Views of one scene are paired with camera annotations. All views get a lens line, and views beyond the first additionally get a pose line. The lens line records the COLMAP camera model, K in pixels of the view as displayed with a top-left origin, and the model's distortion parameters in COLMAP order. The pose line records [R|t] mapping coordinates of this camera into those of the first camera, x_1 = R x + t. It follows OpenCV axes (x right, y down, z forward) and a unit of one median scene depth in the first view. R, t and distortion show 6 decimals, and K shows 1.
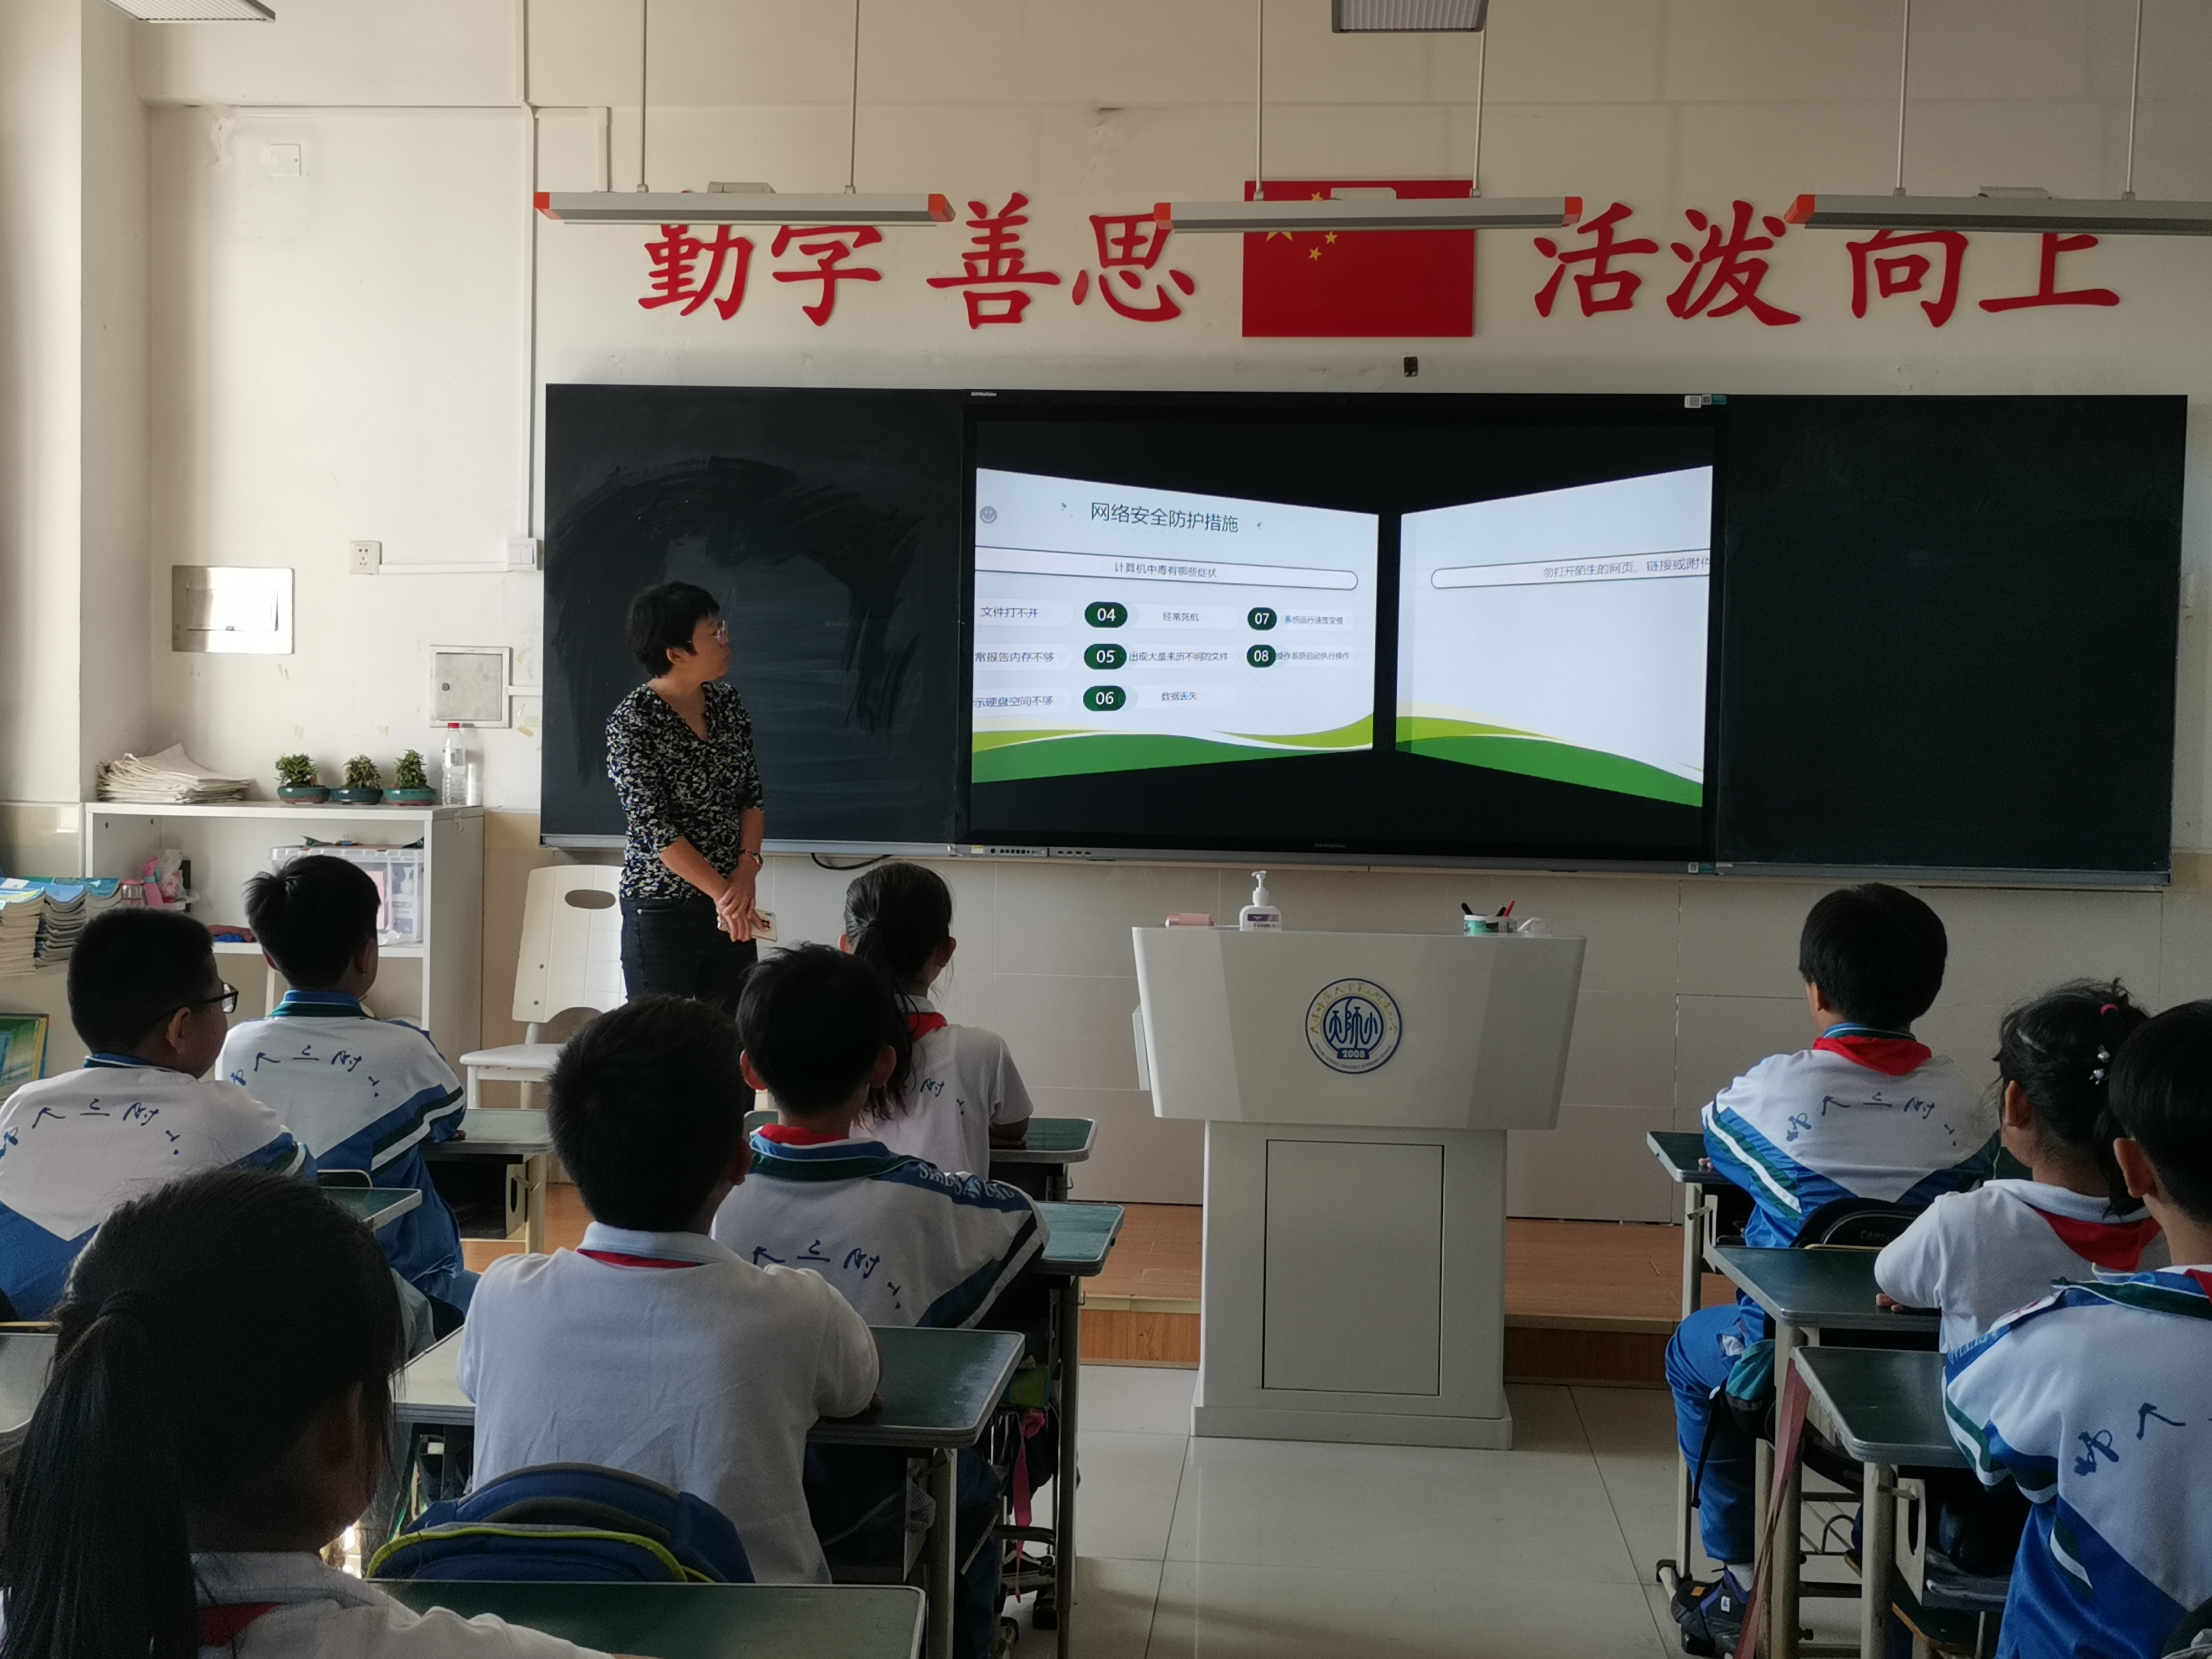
lens RADIAL K [[2615.6, 0, 1106.0], [0, 2615.6, 829.5], [0, 0, 1]] dist [0.082379, -0.004800]
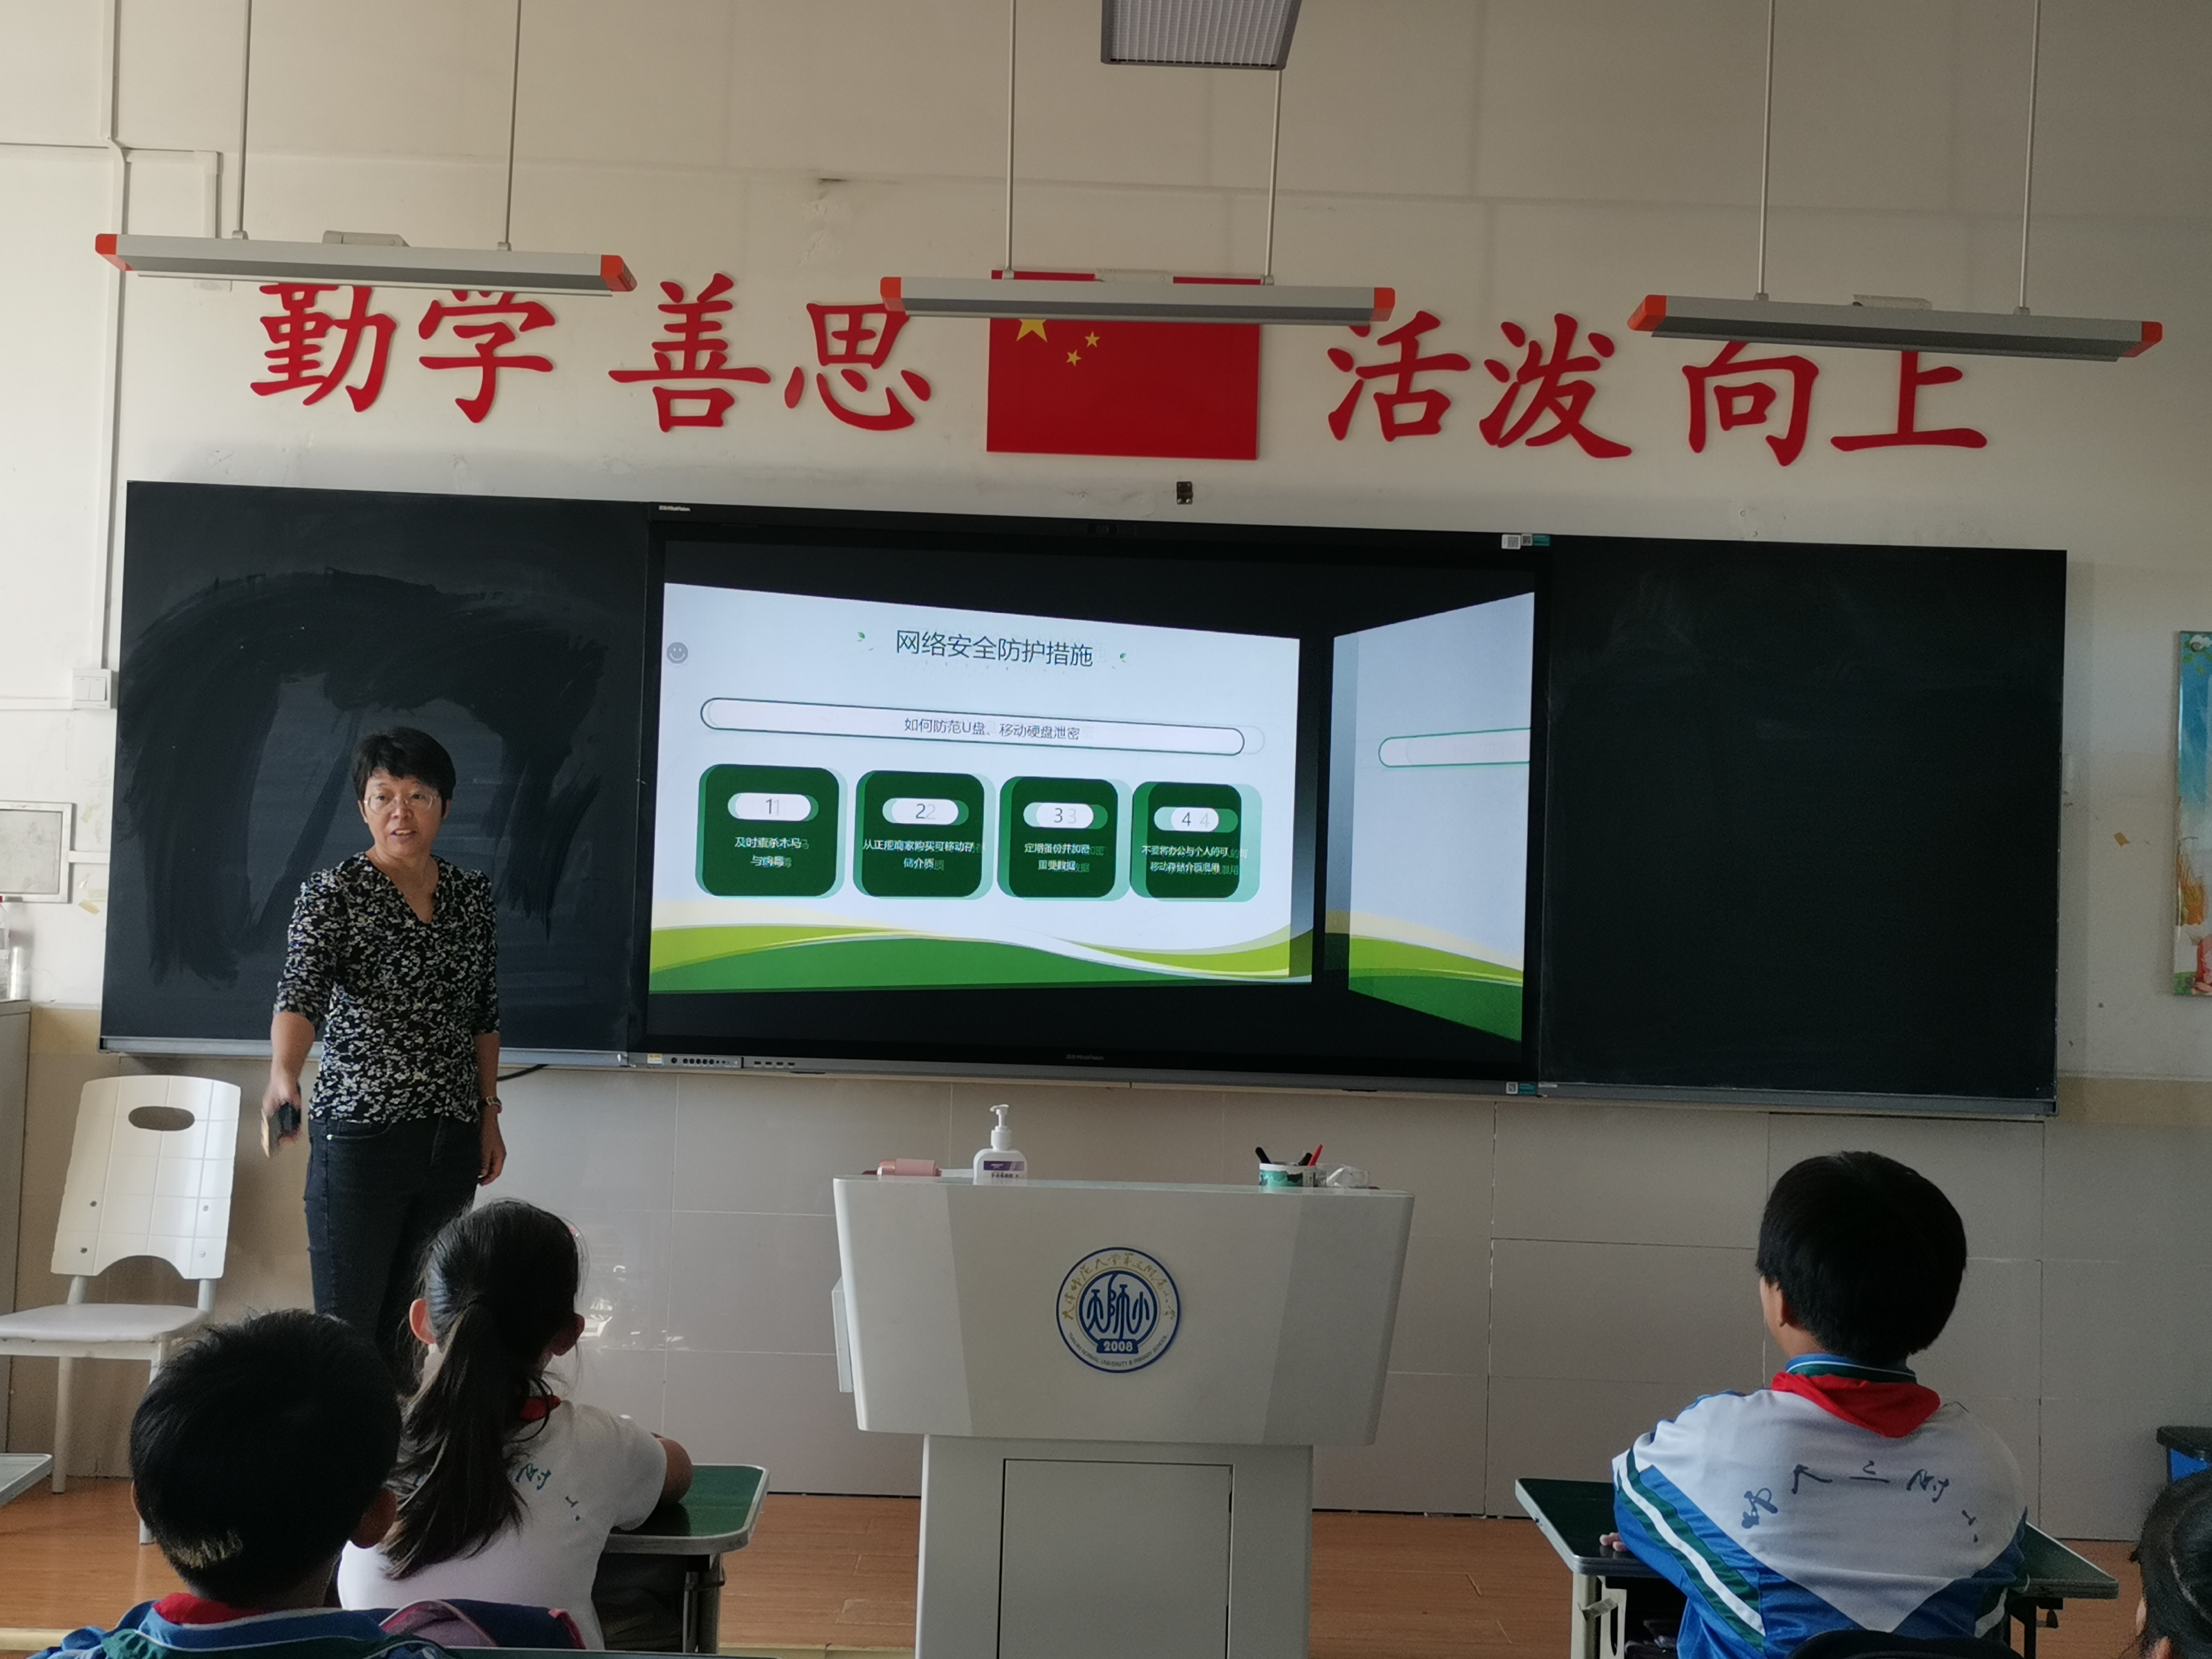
lens RADIAL K [[2615.6, 0, 1106.0], [0, 2615.6, 829.5], [0, 0, 1]] dist [0.082379, -0.004800]
pose [[0.995059, 0.016659, 0.097876, 0.009704], [-0.010255, 0.997795, -0.065567, -0.011694], [-0.098752, 0.064239, 0.993036, 0.168896]]
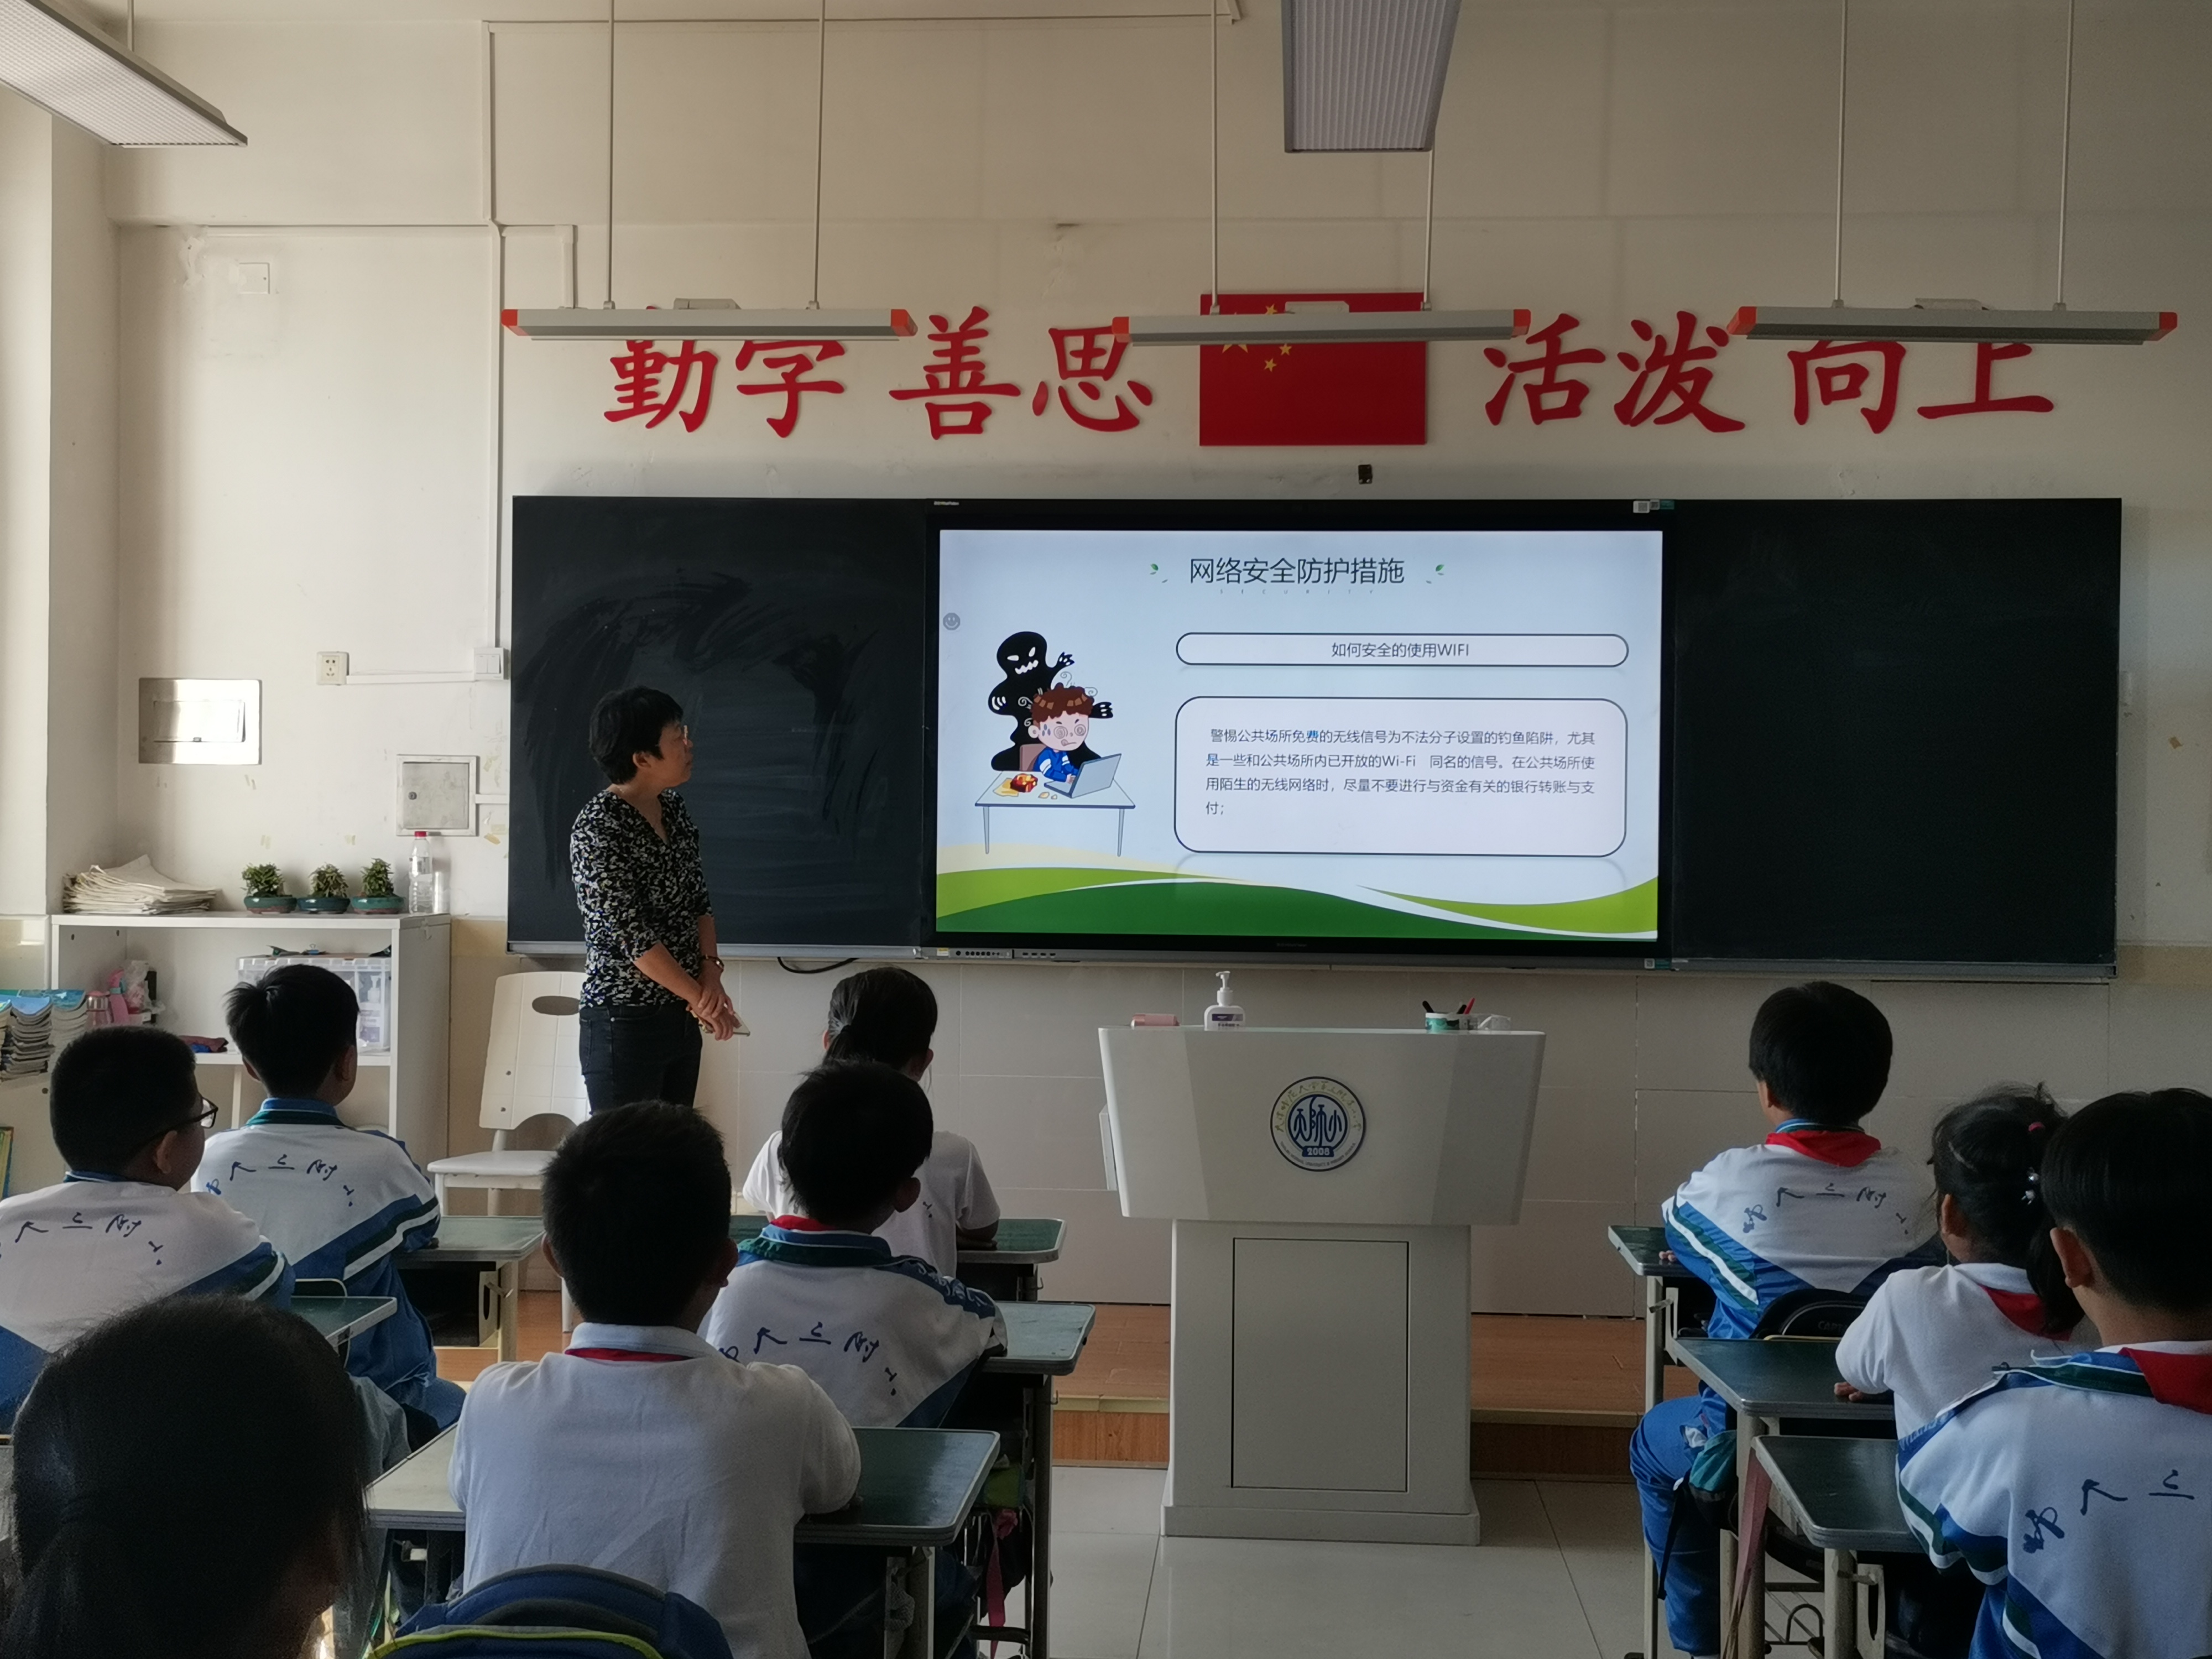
lens RADIAL K [[2608.4, 0, 1111.9], [0, 2608.4, 841.4], [0, 0, 1]] dist [0.088467, -0.034670]
pose [[0.999809, -0.008688, 0.017489, -0.001301], [0.009268, 0.999401, -0.033333, -0.000831], [-0.017189, 0.033489, 0.999291, -0.008091]]
